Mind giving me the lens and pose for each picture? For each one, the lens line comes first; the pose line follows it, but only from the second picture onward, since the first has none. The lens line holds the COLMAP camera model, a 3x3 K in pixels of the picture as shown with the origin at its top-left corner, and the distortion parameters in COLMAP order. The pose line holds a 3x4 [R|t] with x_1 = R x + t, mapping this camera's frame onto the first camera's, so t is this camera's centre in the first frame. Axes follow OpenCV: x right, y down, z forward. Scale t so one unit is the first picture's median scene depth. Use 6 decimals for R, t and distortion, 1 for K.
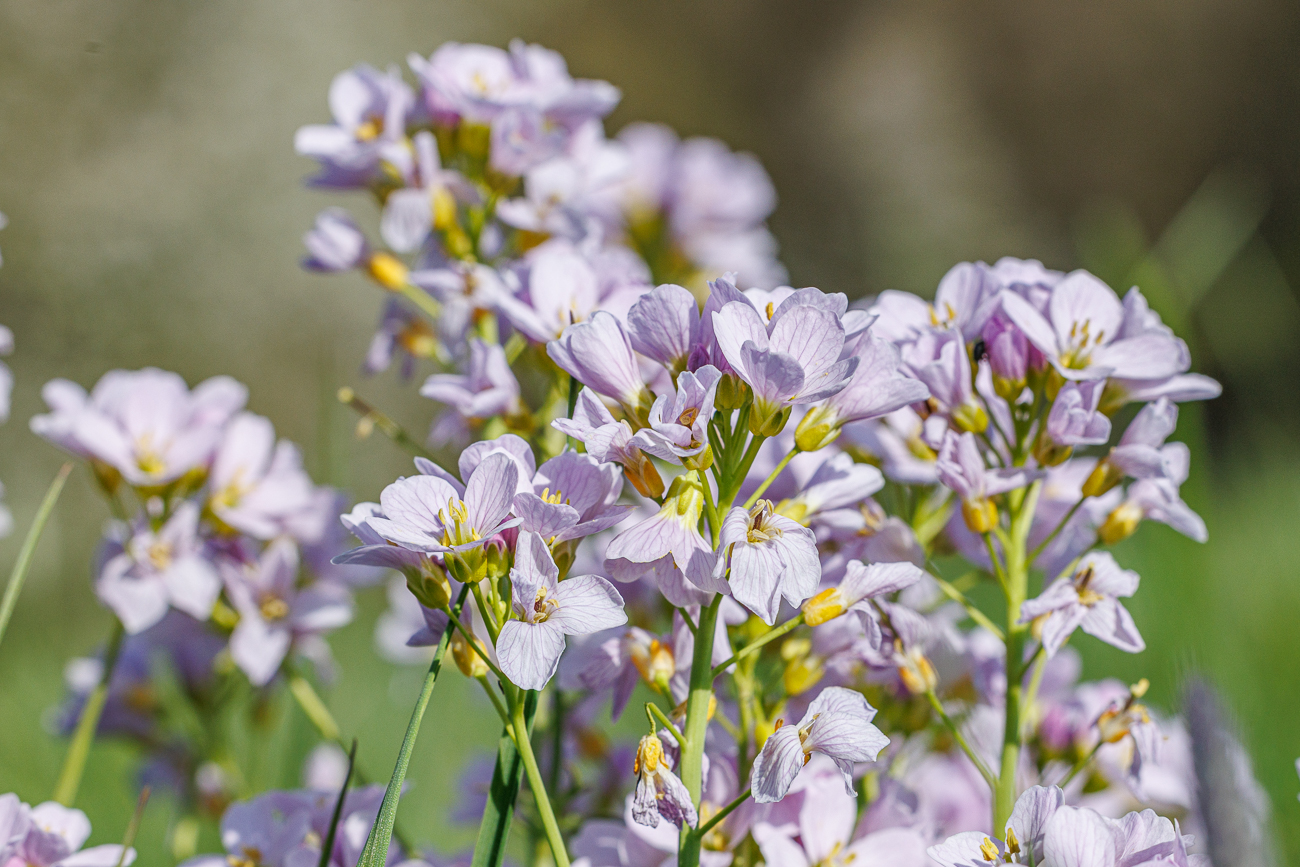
lens RADIAL K [[5059.3, 0, 650.0], [0, 5059.3, 433.5], [0, 0, 1]] dist [-0.239958, 0.000000]
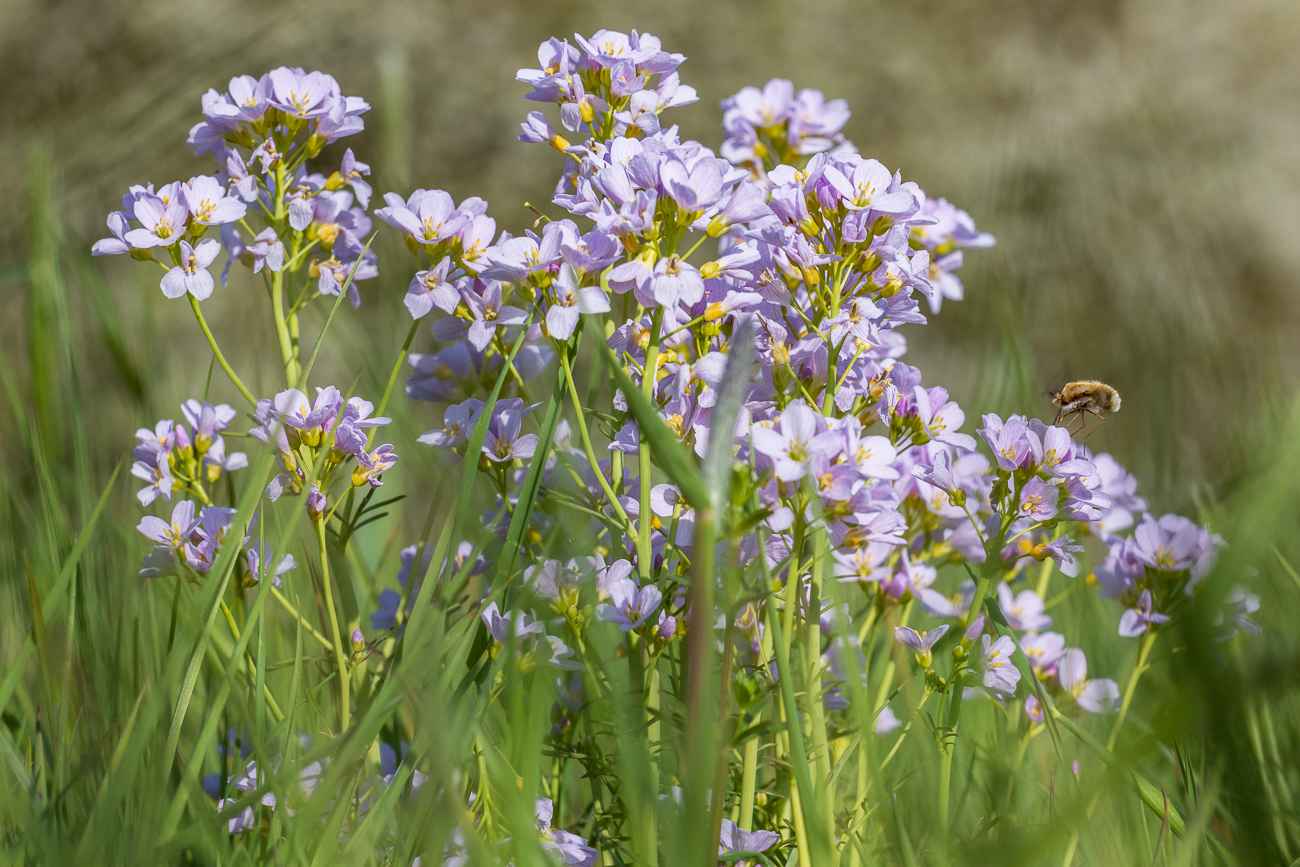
lens RADIAL K [[5059.3, 0, 650.0], [0, 5059.3, 433.4], [0, 0, 1]] dist [-0.239958, 0.000000]
pose [[0.986937, 0.061465, -0.148922, 0.307607], [-0.059950, 0.998094, 0.014644, 0.053379], [0.149538, -0.005525, 0.988741, -1.005751]]
